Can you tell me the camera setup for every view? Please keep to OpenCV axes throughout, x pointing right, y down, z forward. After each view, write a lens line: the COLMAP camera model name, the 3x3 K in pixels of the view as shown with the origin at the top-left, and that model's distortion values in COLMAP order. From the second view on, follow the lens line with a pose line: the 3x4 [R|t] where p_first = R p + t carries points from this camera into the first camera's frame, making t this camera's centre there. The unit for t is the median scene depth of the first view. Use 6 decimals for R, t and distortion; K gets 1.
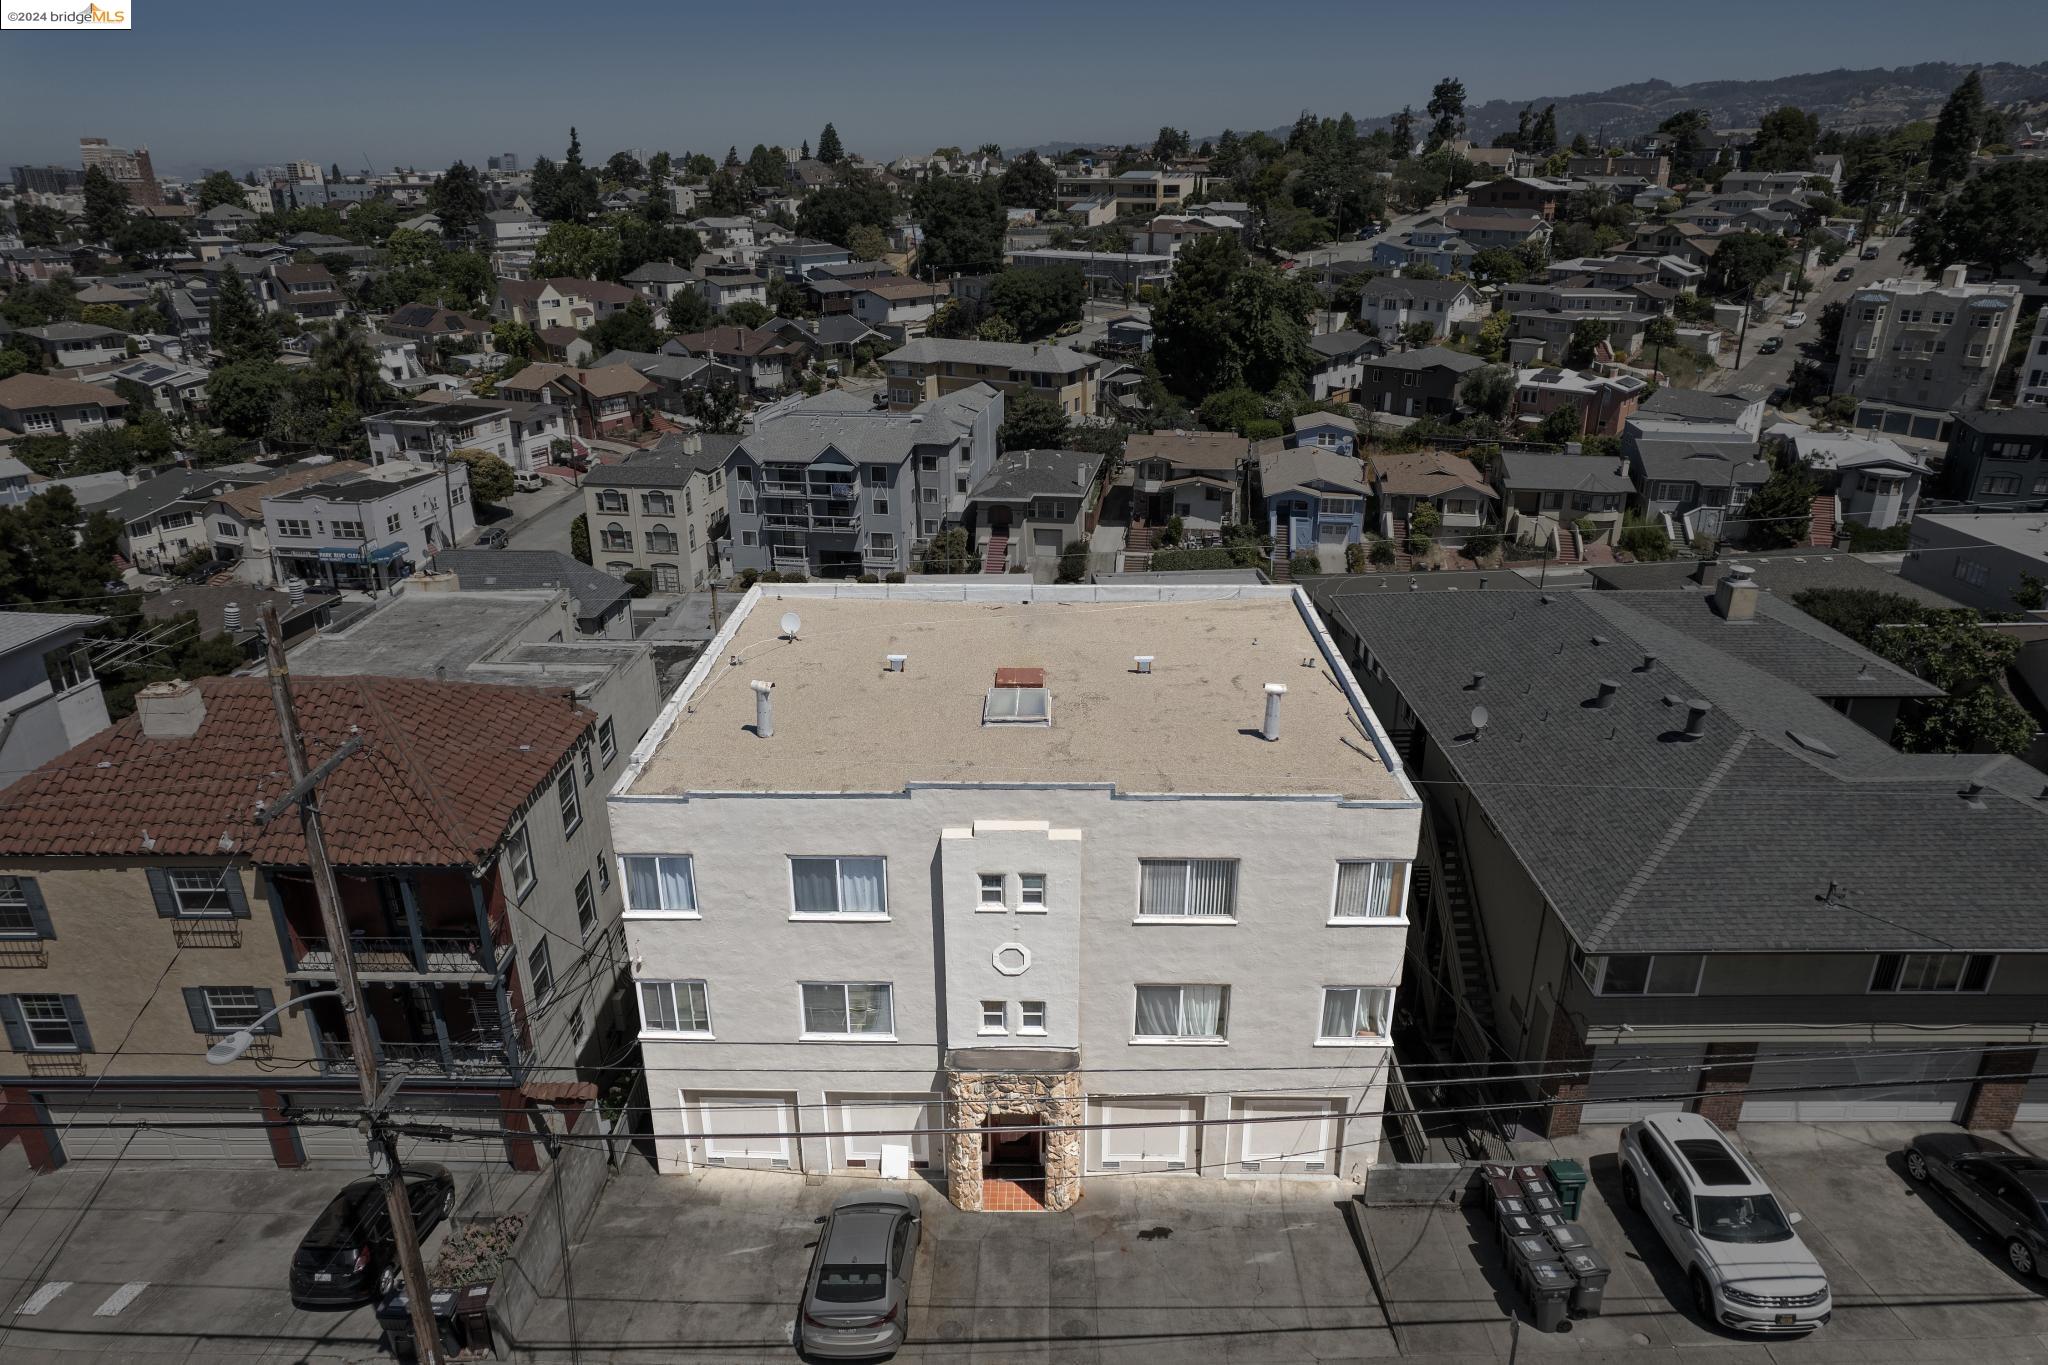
lens RADIAL K [[1303.1, 0, 1025.5], [0, 1303.1, 692.7], [0, 0, 1]] dist [-0.055450, 0.040806]
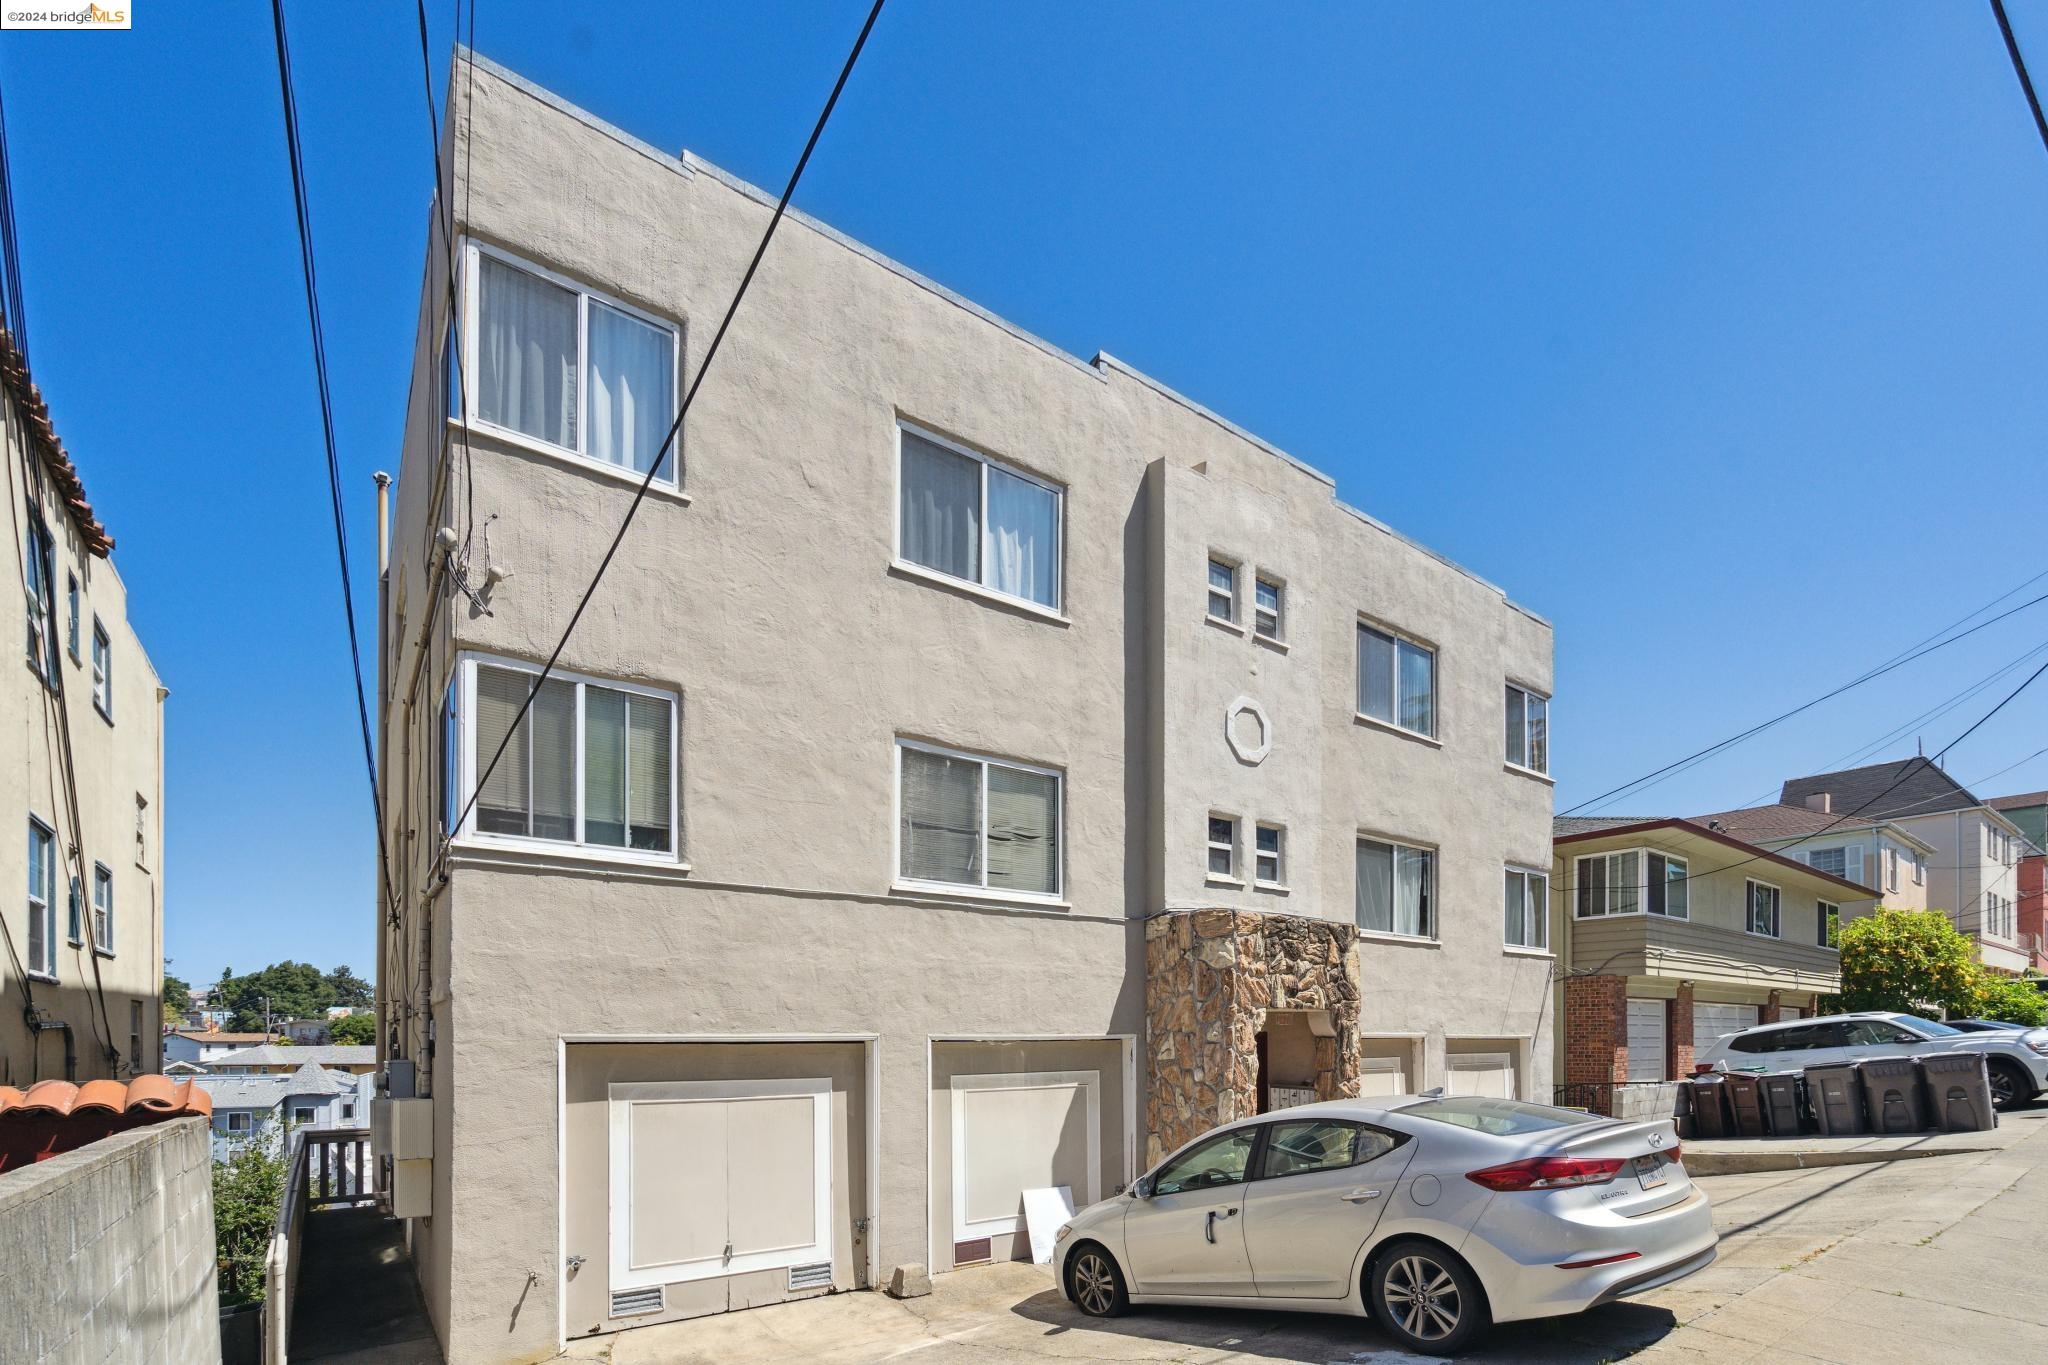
lens RADIAL K [[924.1, 0, 1035.2], [0, 924.1, 1031.4], [0, 0, 1]] dist [-0.002010, 0.000163]
pose [[0.799414, 0.004994, 0.600760, -0.321514], [0.220638, 0.927649, -0.301308, 0.414751], [-0.558799, 0.373420, 0.740474, 0.761531]]
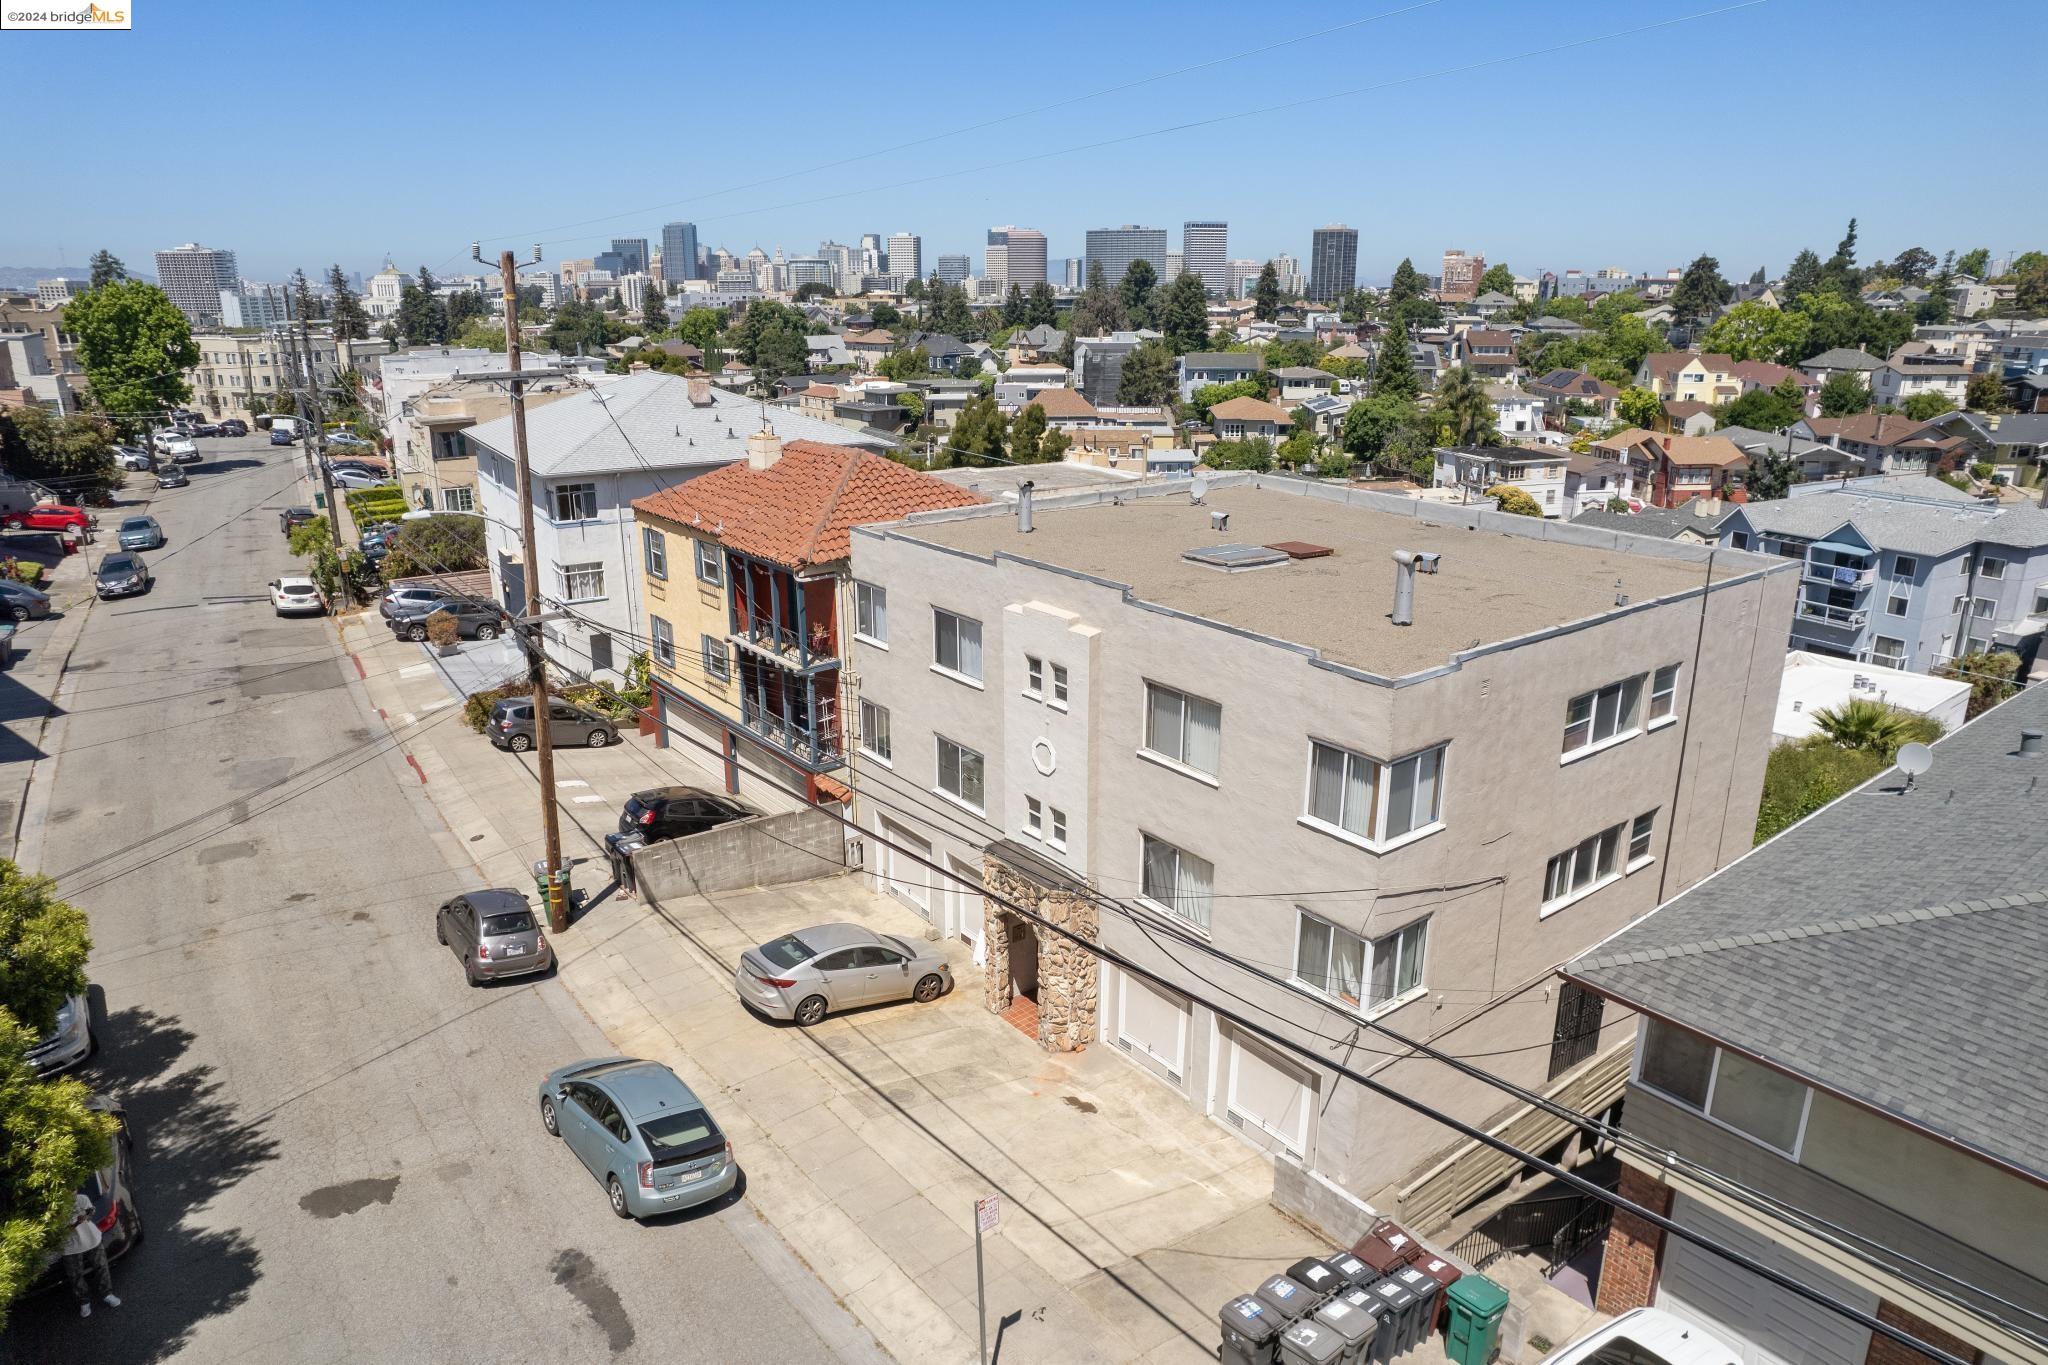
lens RADIAL K [[1303.1, 0, 1033.5], [0, 1303.1, 691.3], [0, 0, 1]] dist [-0.055450, 0.040806]
pose [[0.623970, 0.238435, -0.744185, 0.674878], [-0.296239, 0.953406, 0.057084, 0.099600], [0.723121, 0.184838, 0.665530, 0.314718]]
